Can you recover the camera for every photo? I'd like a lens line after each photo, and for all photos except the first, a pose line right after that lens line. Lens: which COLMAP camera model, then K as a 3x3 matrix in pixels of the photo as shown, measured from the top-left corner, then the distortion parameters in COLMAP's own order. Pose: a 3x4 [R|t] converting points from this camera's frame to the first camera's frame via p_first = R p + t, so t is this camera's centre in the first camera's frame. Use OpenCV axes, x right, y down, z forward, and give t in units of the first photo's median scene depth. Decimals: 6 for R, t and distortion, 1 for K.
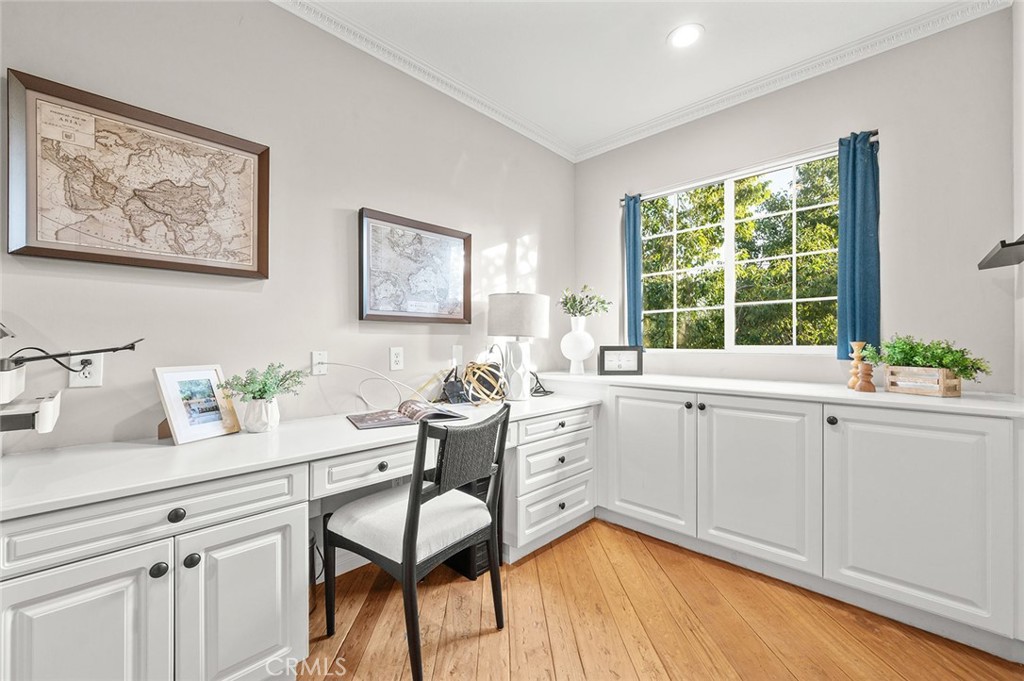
lens RADIAL K [[426.1, 0, 512.0], [0, 426.1, 340.5], [0, 0, 1]] dist [0.000287, 0.000466]
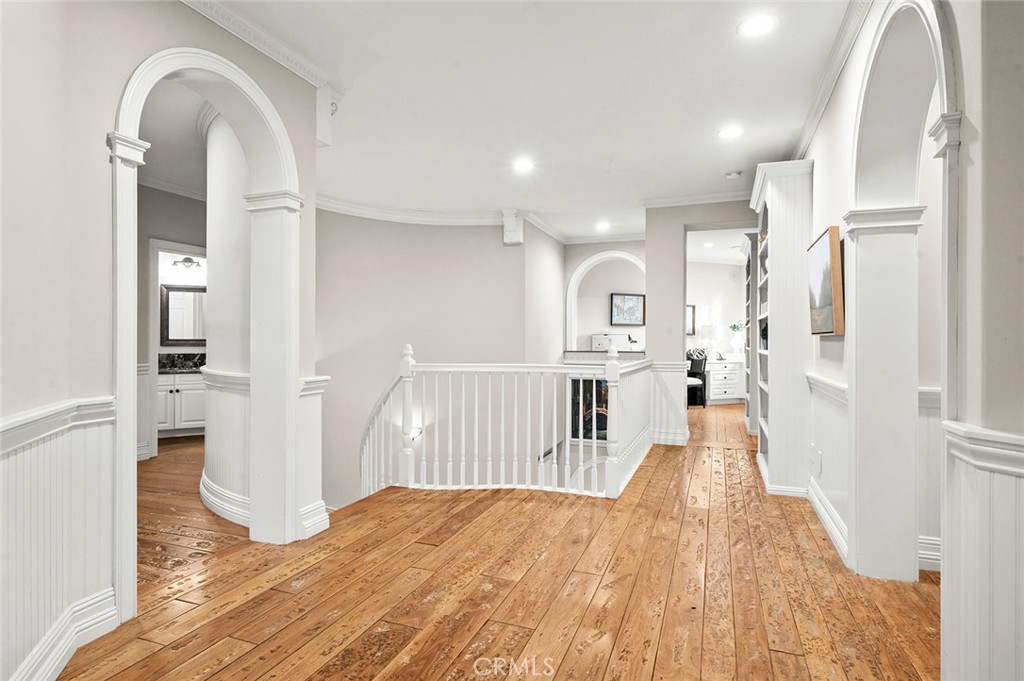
lens RADIAL K [[533.1, 0, 512.0], [0, 533.1, 340.5], [0, 0, 1]] dist [0.000244, 0.000003]
pose [[0.916945, -0.001389, -0.399012, 0.228873], [0.001194, 0.999999, -0.000738, -0.000229], [0.399012, 0.000201, 0.916945, -3.083514]]
